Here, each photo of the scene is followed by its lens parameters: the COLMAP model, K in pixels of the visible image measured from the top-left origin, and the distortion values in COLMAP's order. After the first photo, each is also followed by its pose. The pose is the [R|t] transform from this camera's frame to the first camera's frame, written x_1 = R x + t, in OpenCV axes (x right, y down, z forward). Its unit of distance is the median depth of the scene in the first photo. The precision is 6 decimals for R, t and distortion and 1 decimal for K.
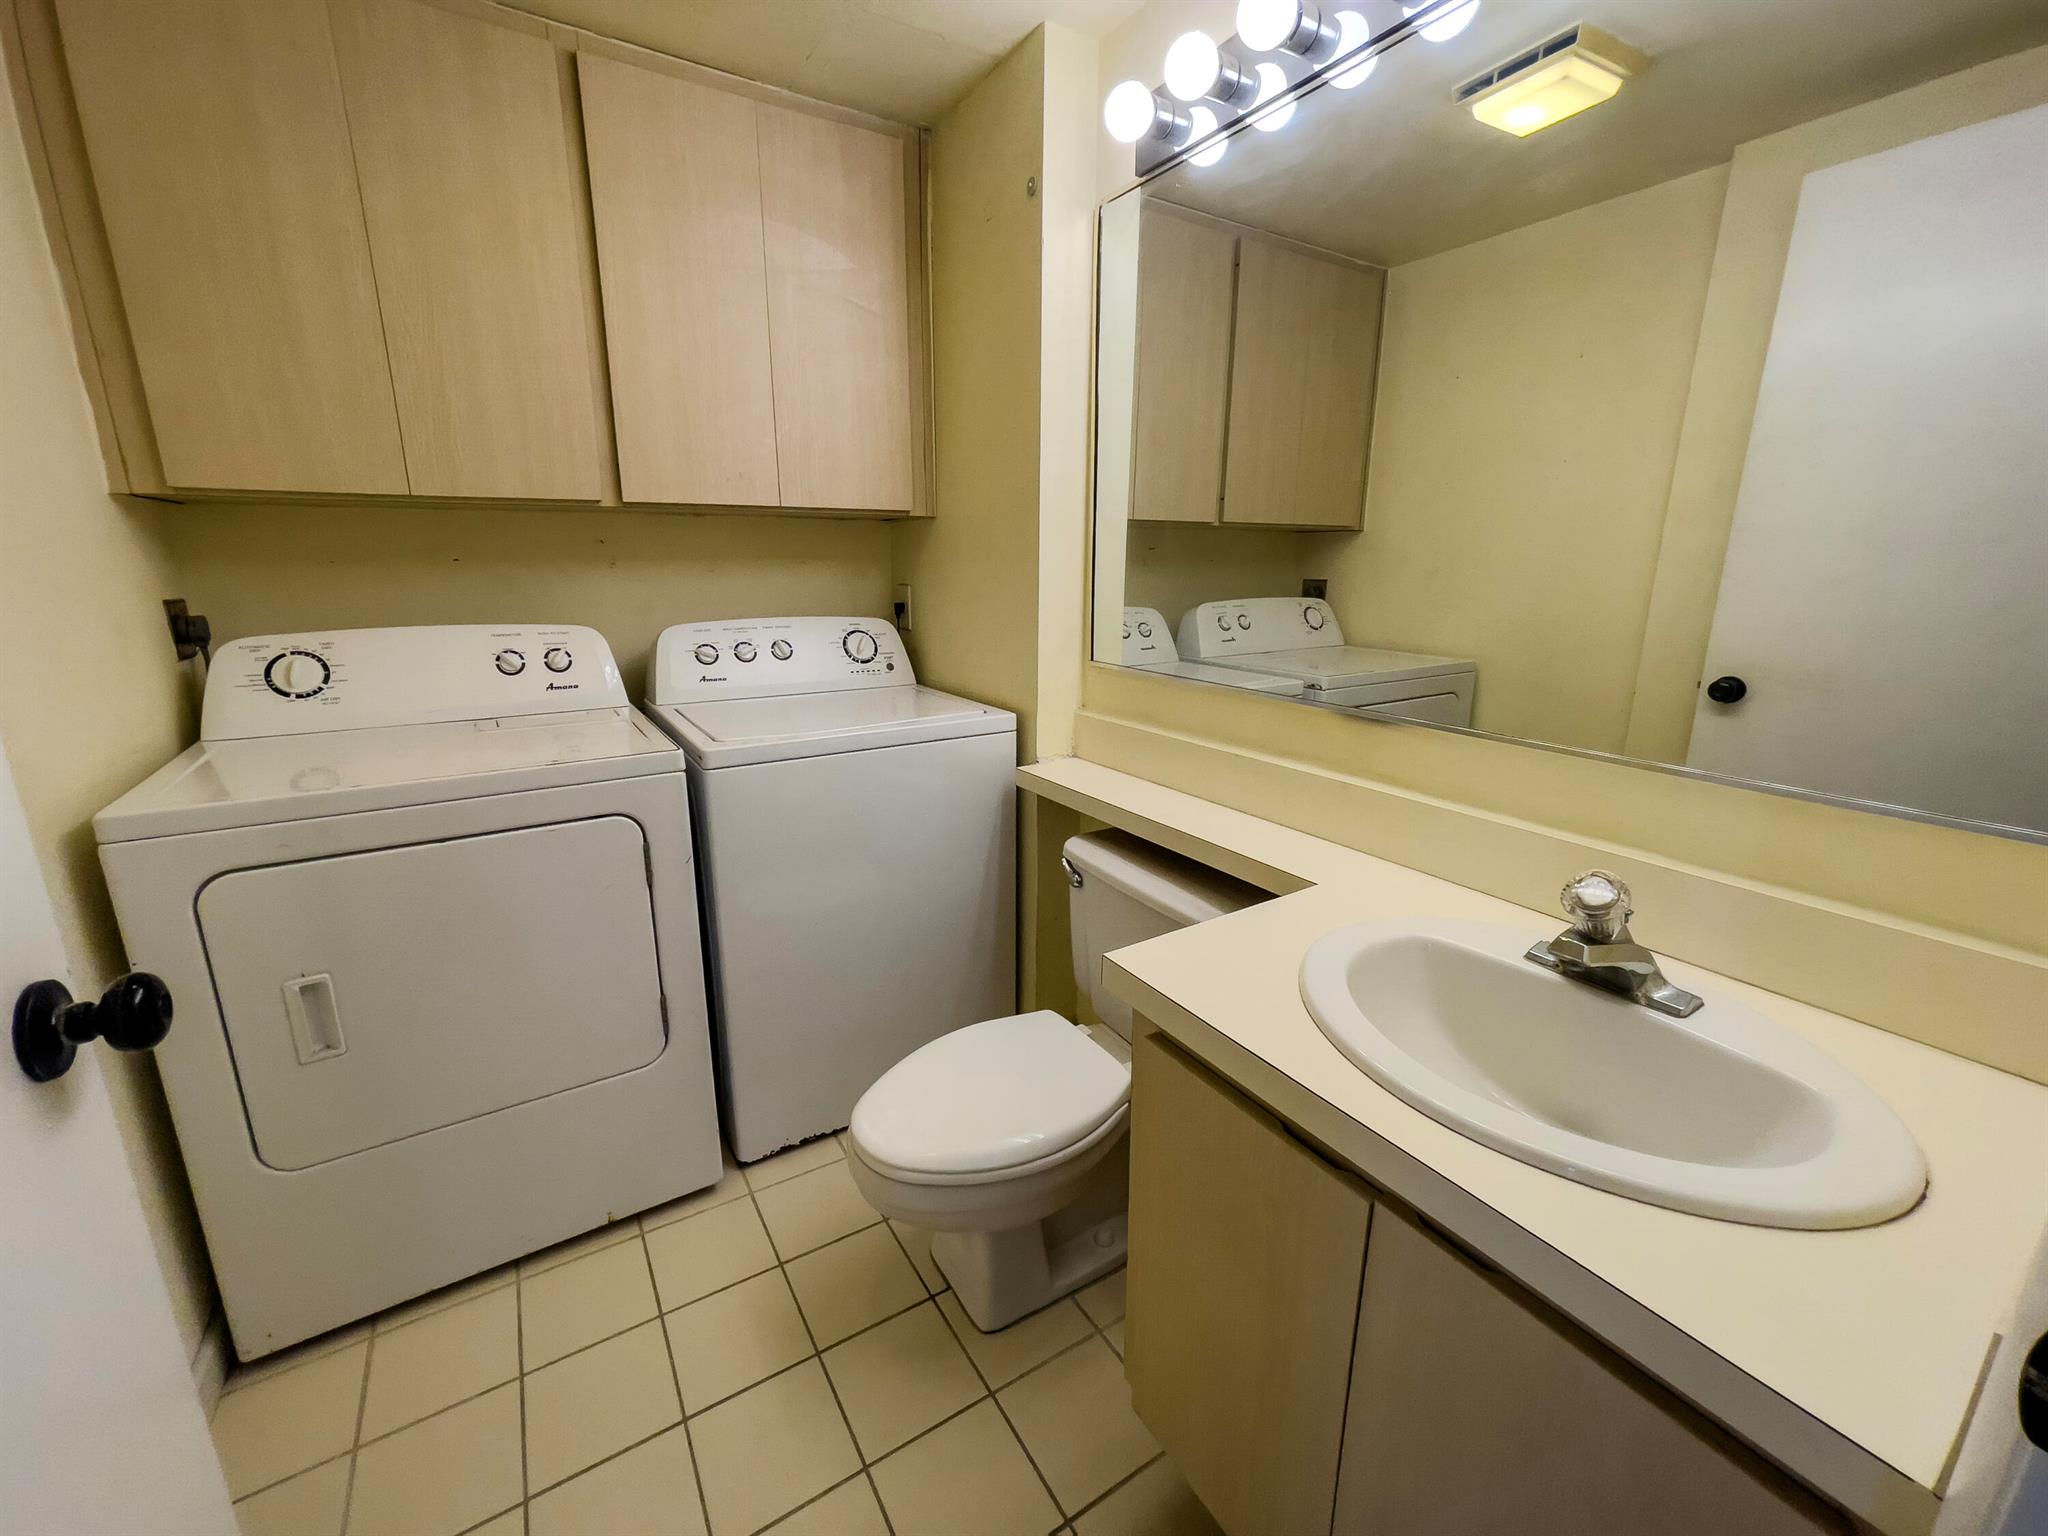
lens RADIAL K [[828.8, 0, 1065.6], [0, 828.8, 788.2], [0, 0, 1]] dist [-0.013554, 0.006065]
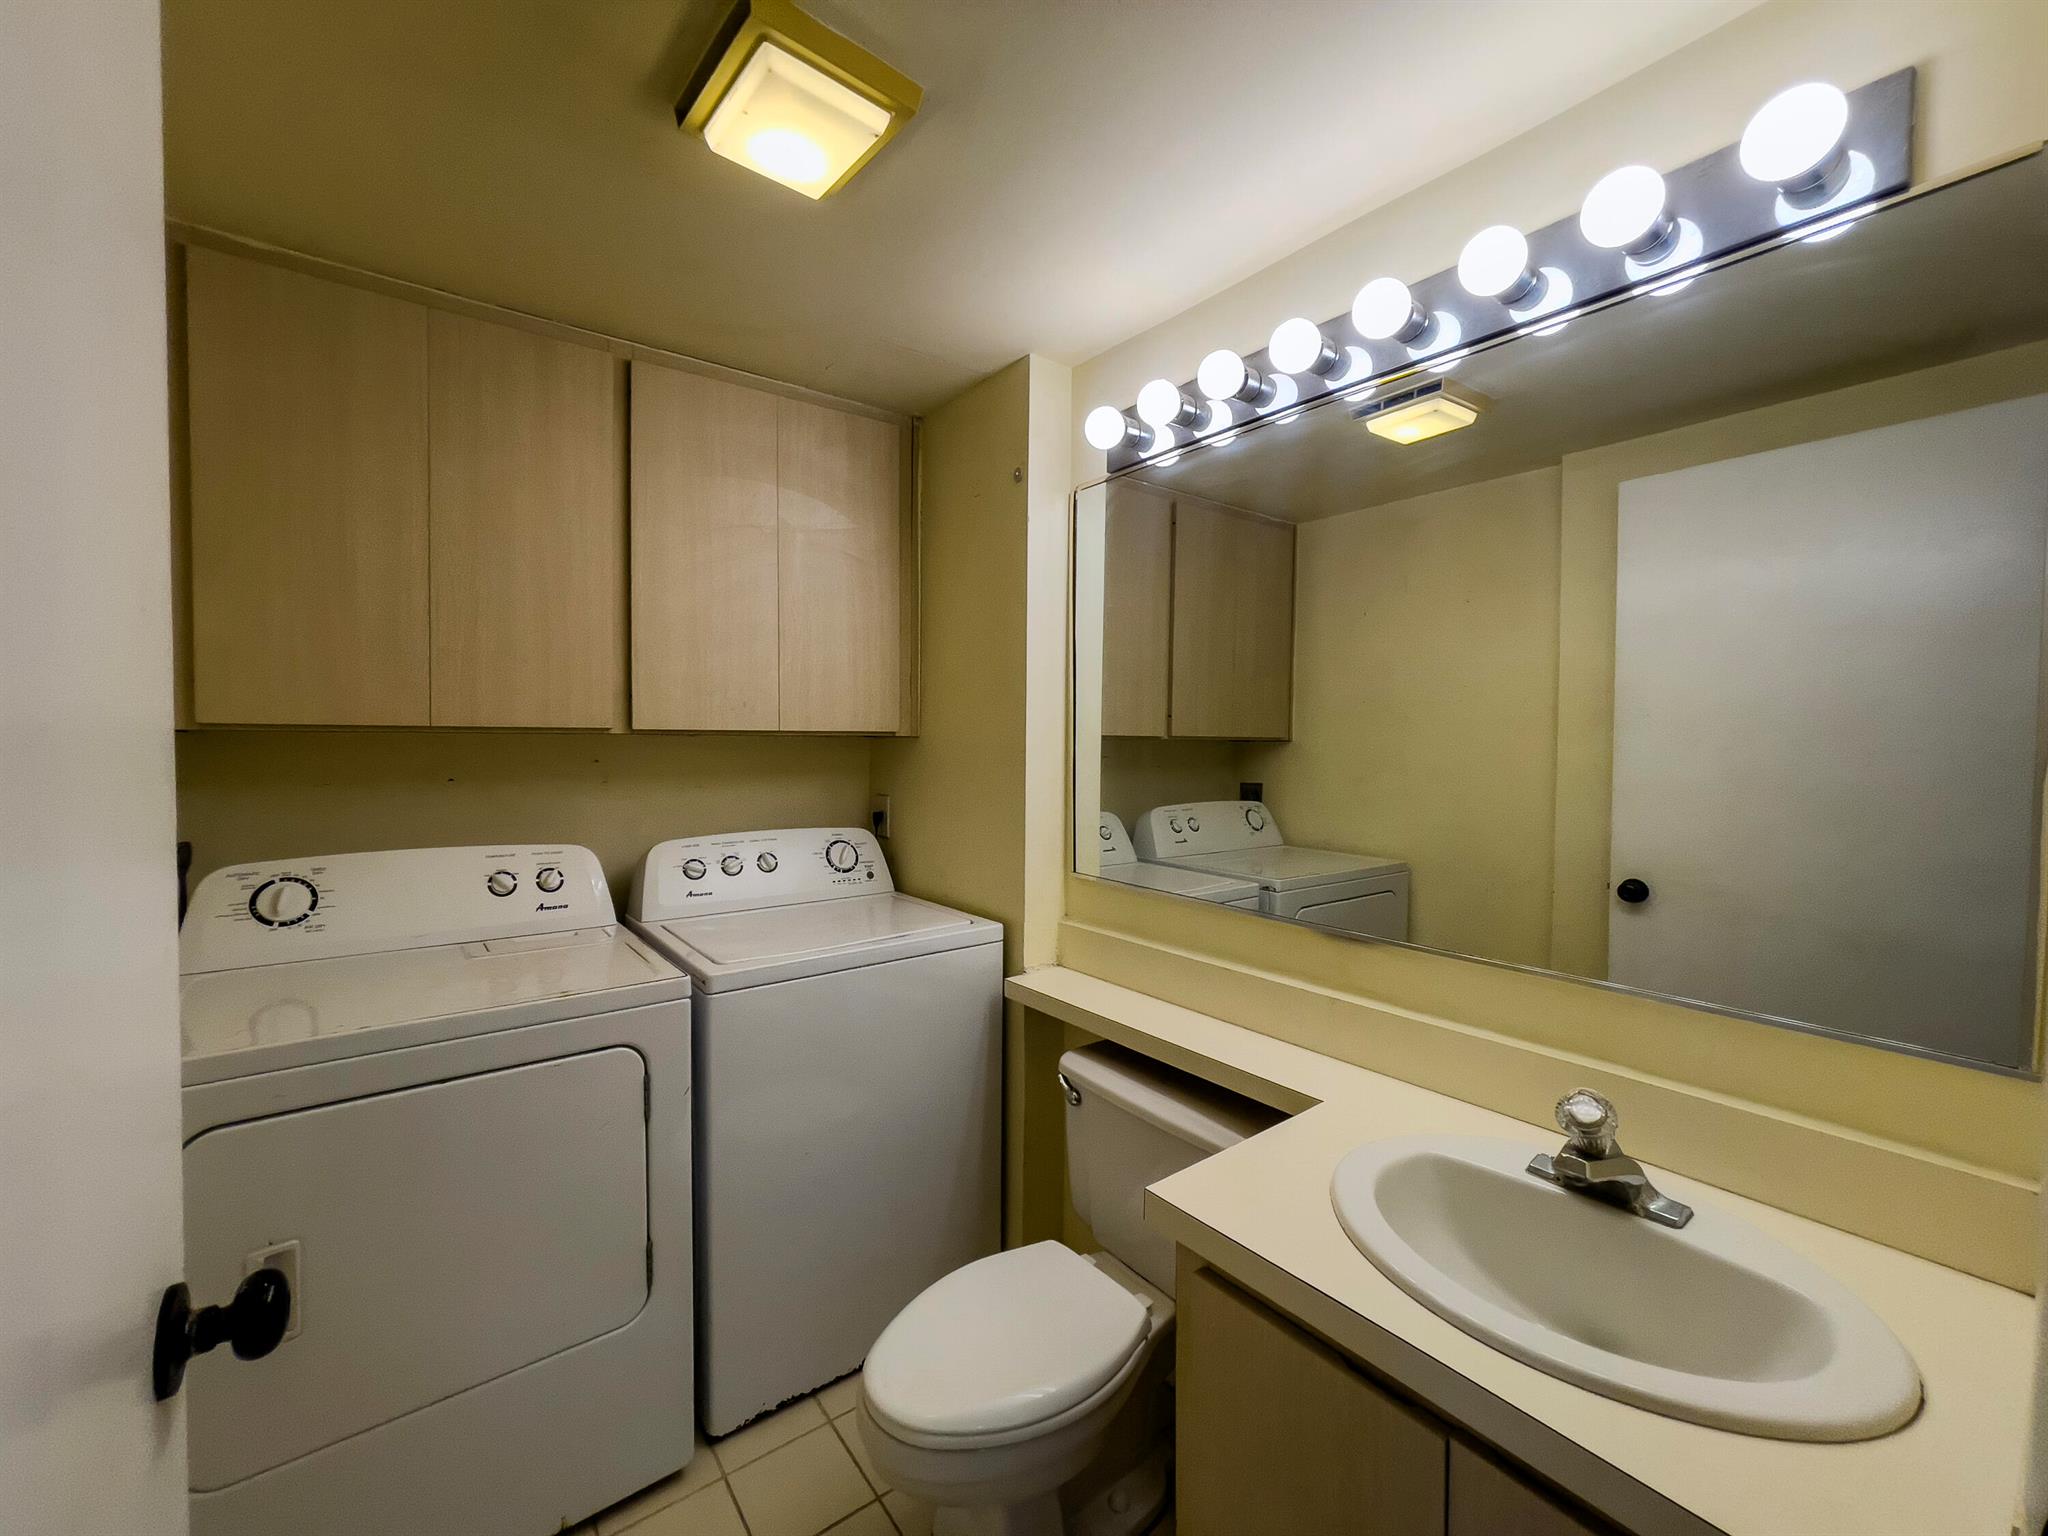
lens RADIAL K [[828.8, 0, 1067.9], [0, 828.8, 785.9], [0, 0, 1]] dist [-0.013554, 0.006065]
pose [[0.995546, 0.001464, 0.094264, -0.087358], [0.019119, 0.975969, -0.217070, -0.038683], [-0.092317, 0.217905, 0.971594, -0.065057]]
